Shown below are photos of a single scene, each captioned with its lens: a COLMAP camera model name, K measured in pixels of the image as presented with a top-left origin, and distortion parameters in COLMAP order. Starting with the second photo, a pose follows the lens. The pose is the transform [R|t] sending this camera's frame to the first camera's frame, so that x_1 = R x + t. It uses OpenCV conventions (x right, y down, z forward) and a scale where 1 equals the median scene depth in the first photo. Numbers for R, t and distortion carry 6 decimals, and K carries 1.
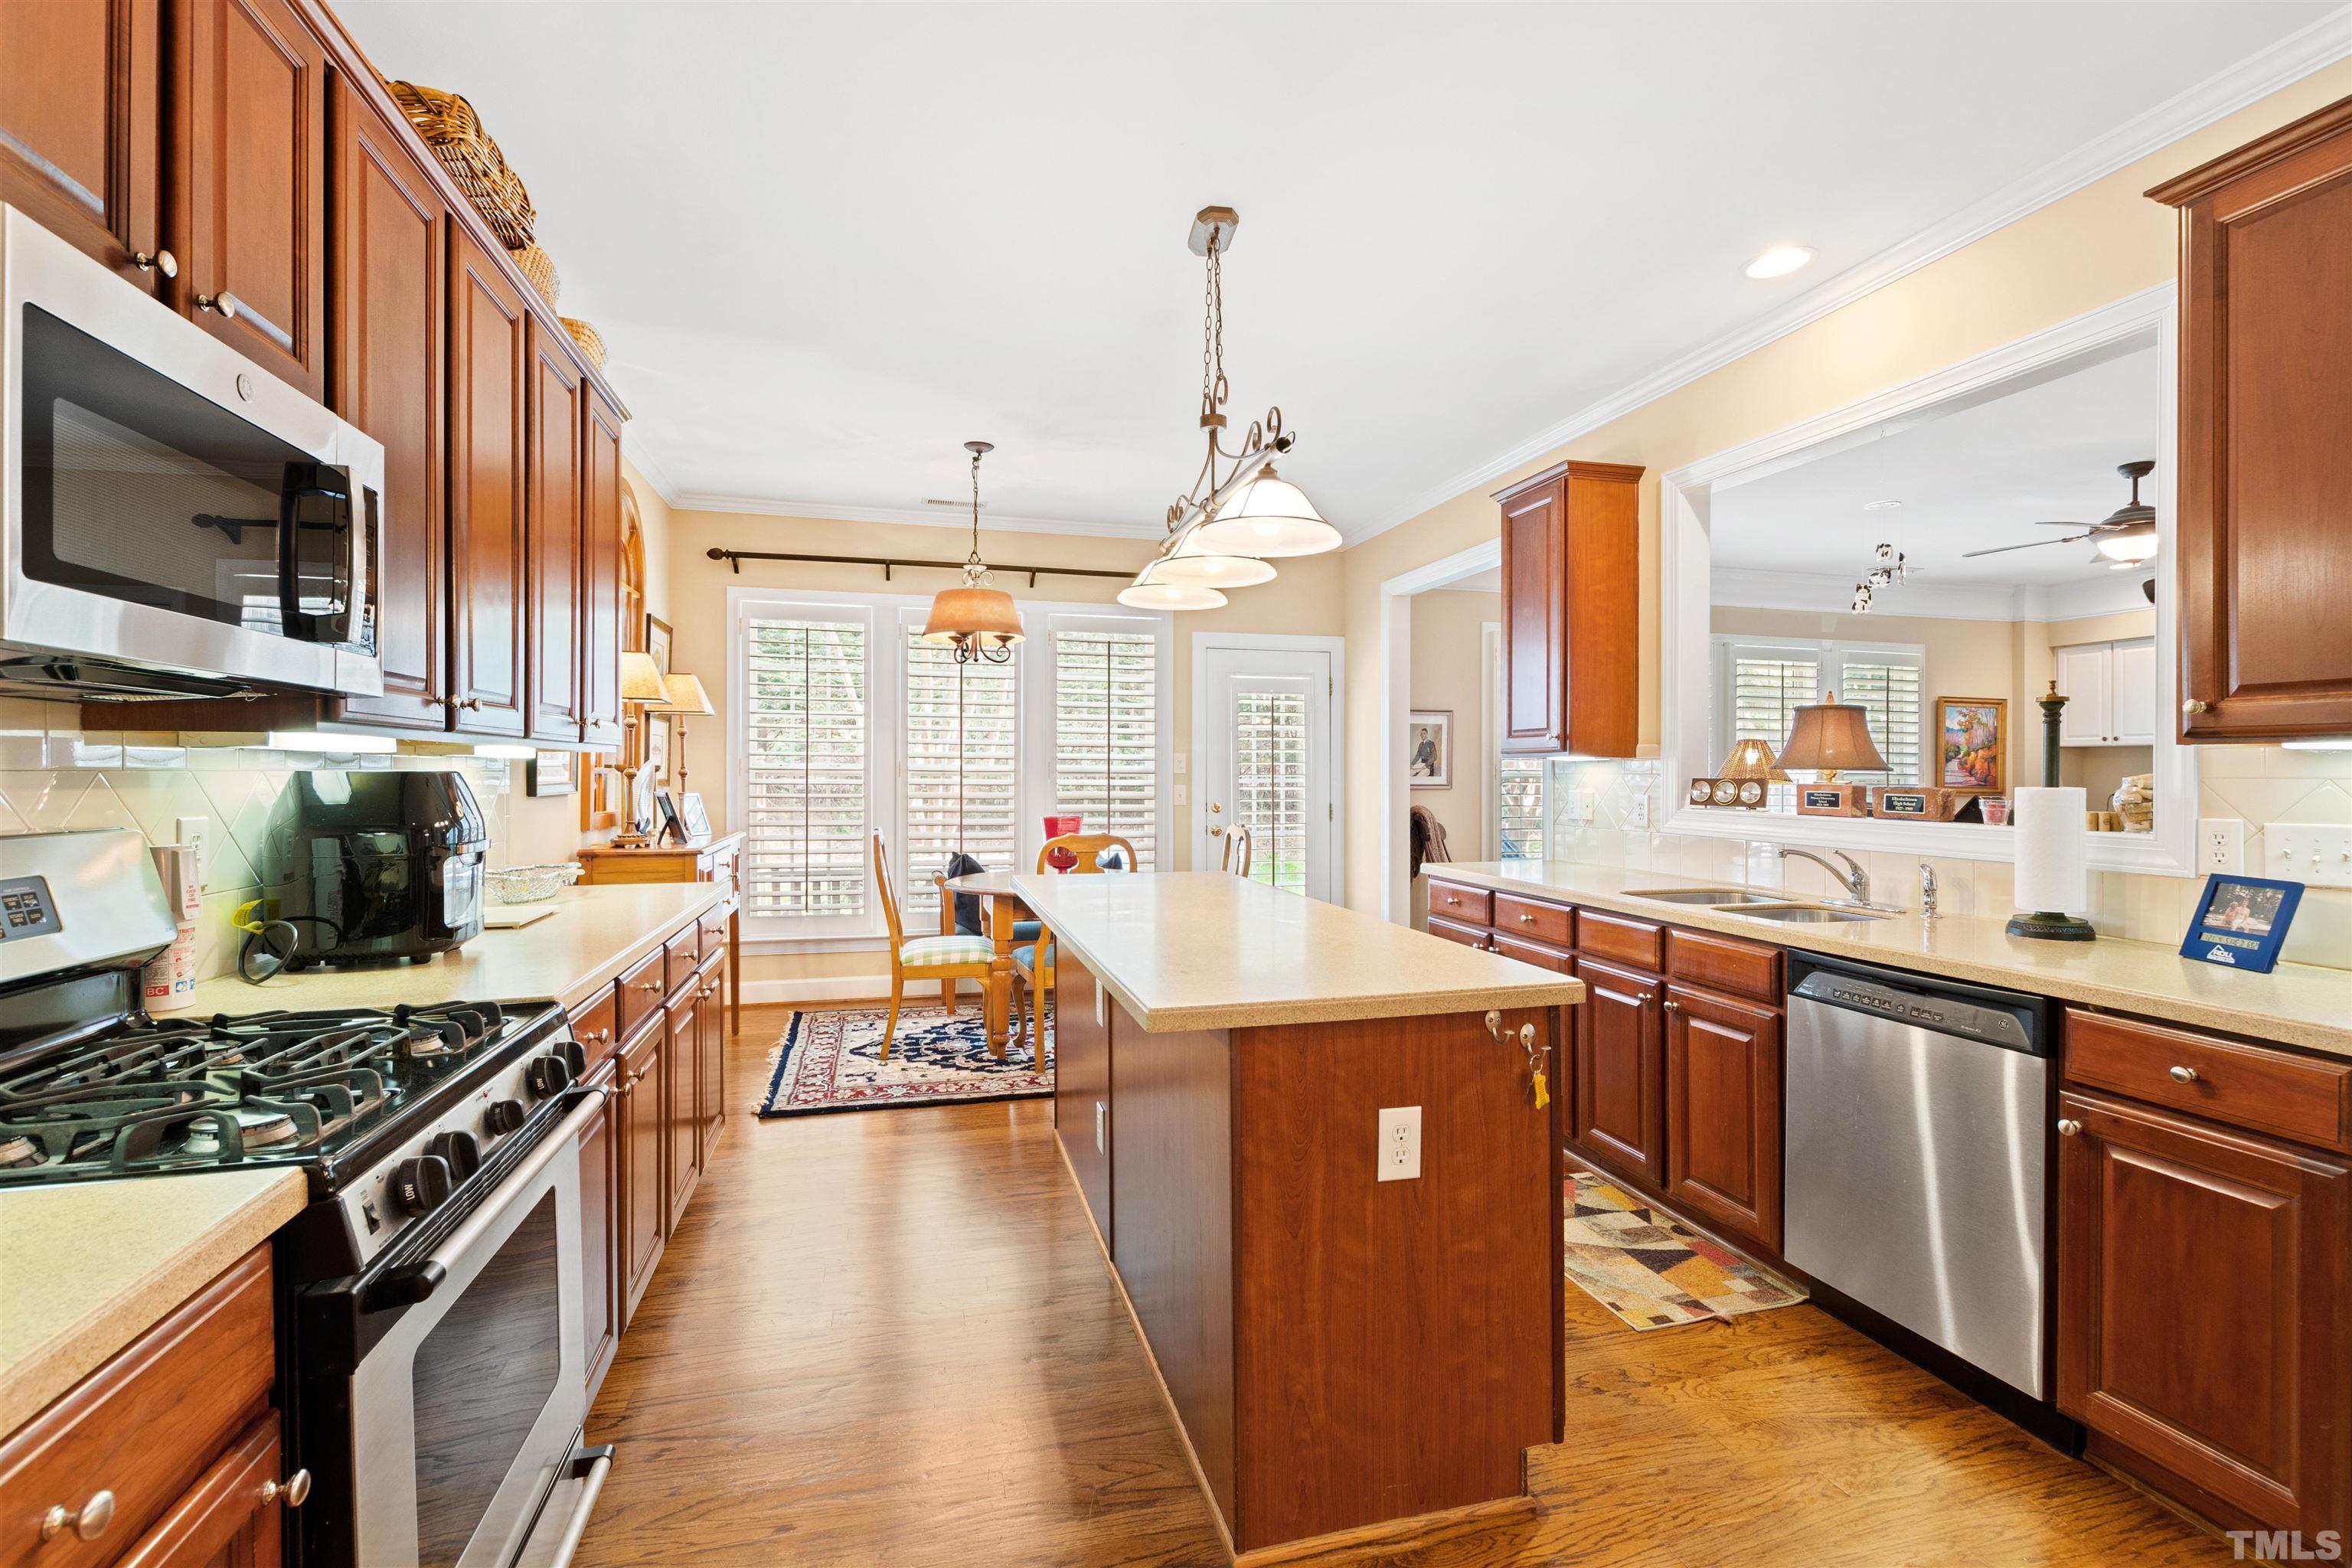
lens RADIAL K [[1051.8, 0, 1234.7], [0, 1051.8, 768.1], [0, 0, 1]] dist [0.003432, -0.000356]
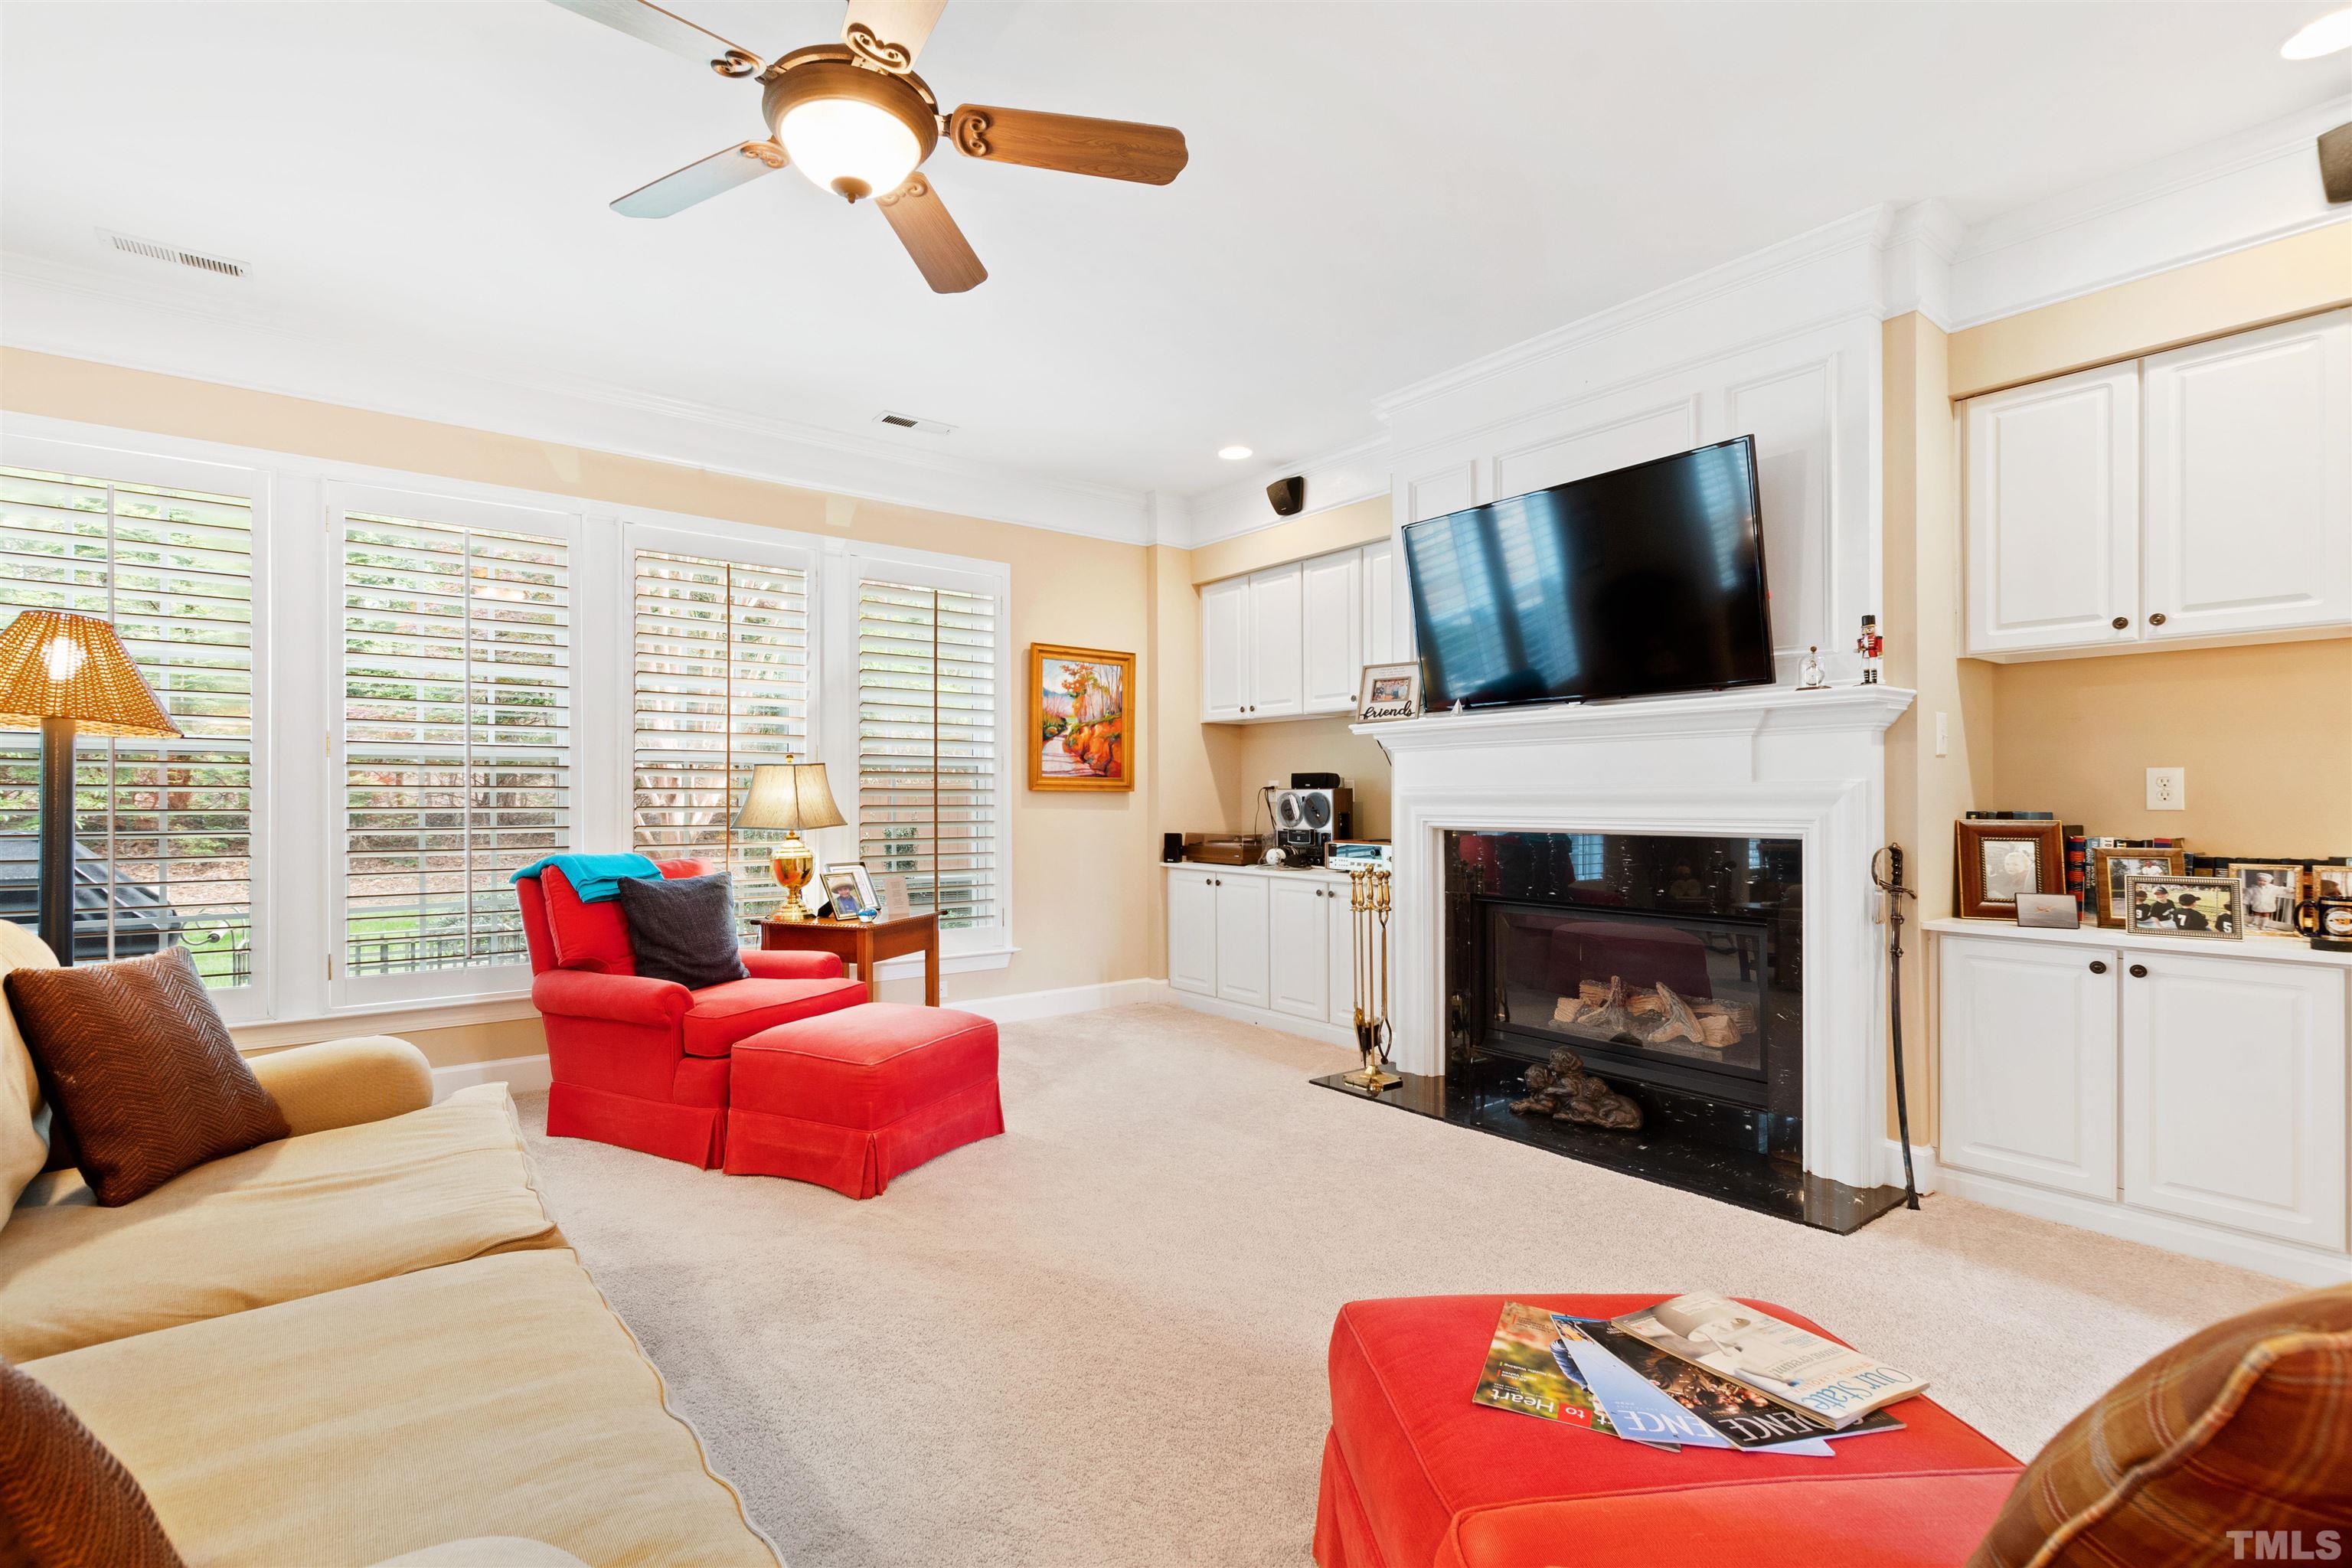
lens RADIAL K [[1110.9, 0, 1122.7], [0, 1110.9, 791.9], [0, 0, 1]] dist [0.005743, 0.000327]
pose [[0.930415, -0.004809, 0.366477, 1.085203], [0.003935, 0.999987, 0.003133, 0.057823], [-0.366487, -0.001472, 0.930422, 0.756454]]
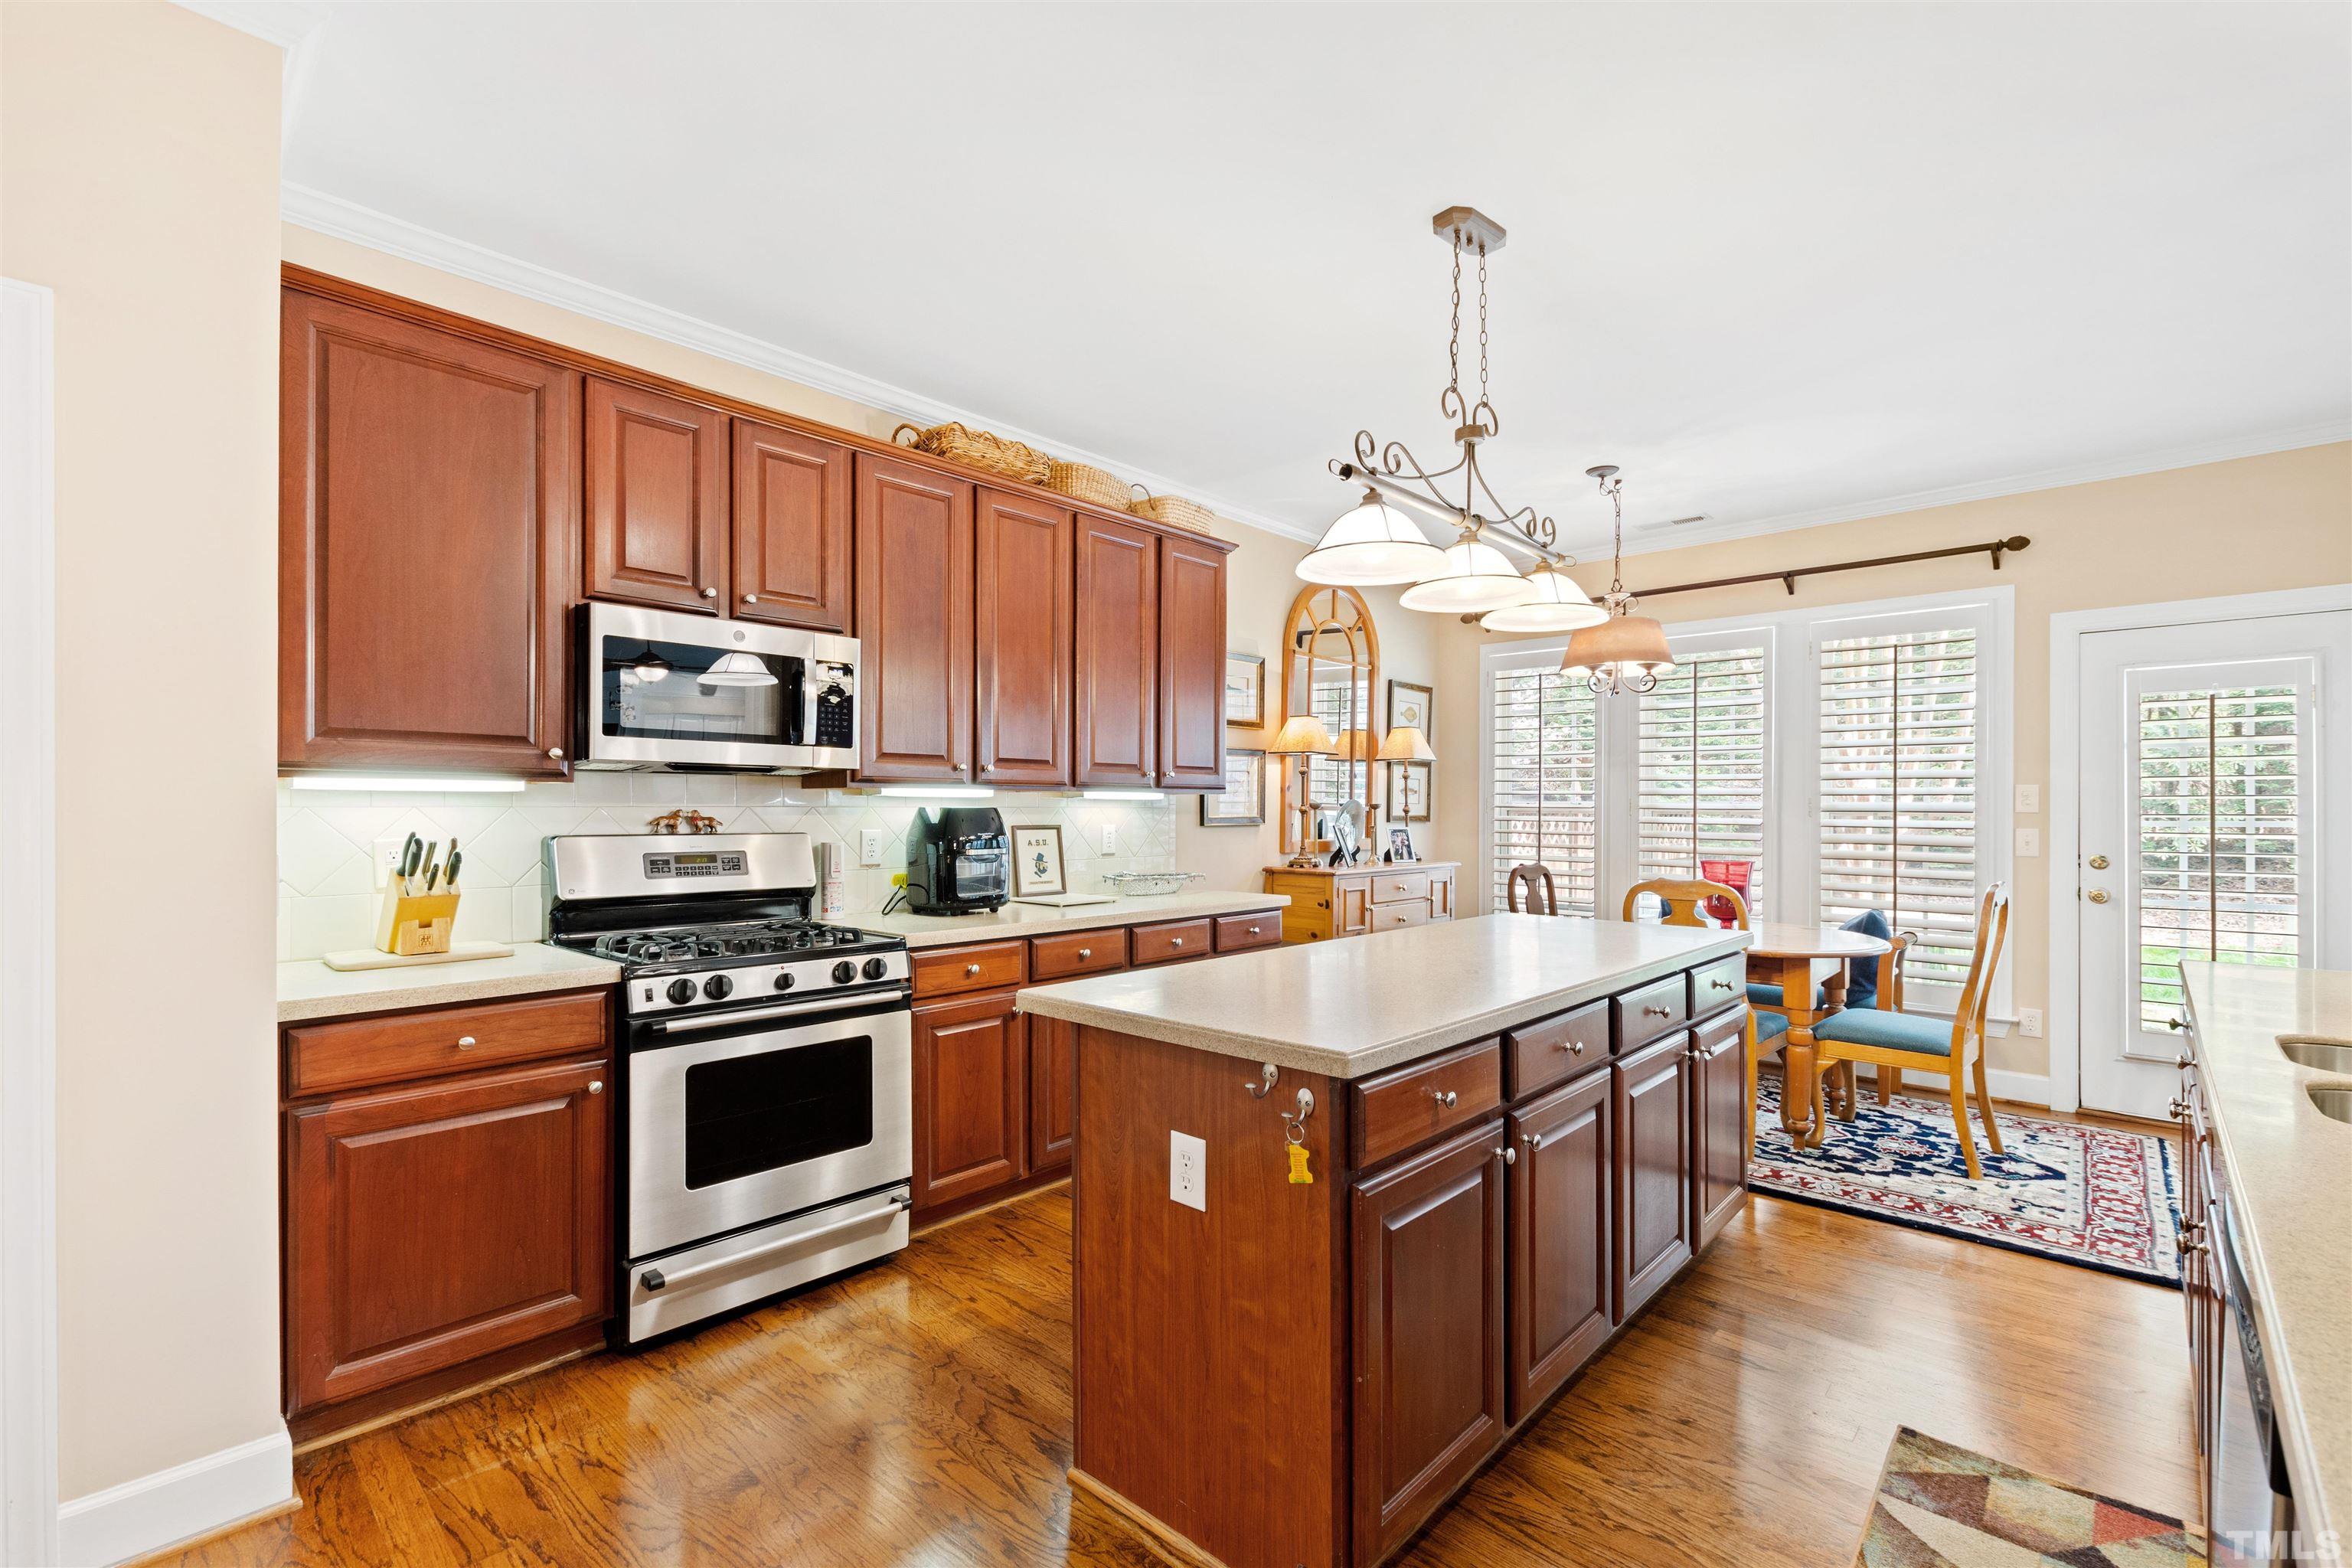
lens RADIAL K [[1051.8, 0, 1146.0], [0, 1051.8, 800.6], [0, 0, 1]] dist [0.003432, -0.000356]
pose [[0.501280, -0.007477, -0.865253, 0.491942], [0.001499, 0.999969, -0.007772, 0.002882], [0.865284, 0.002599, 0.501275, 0.217655]]
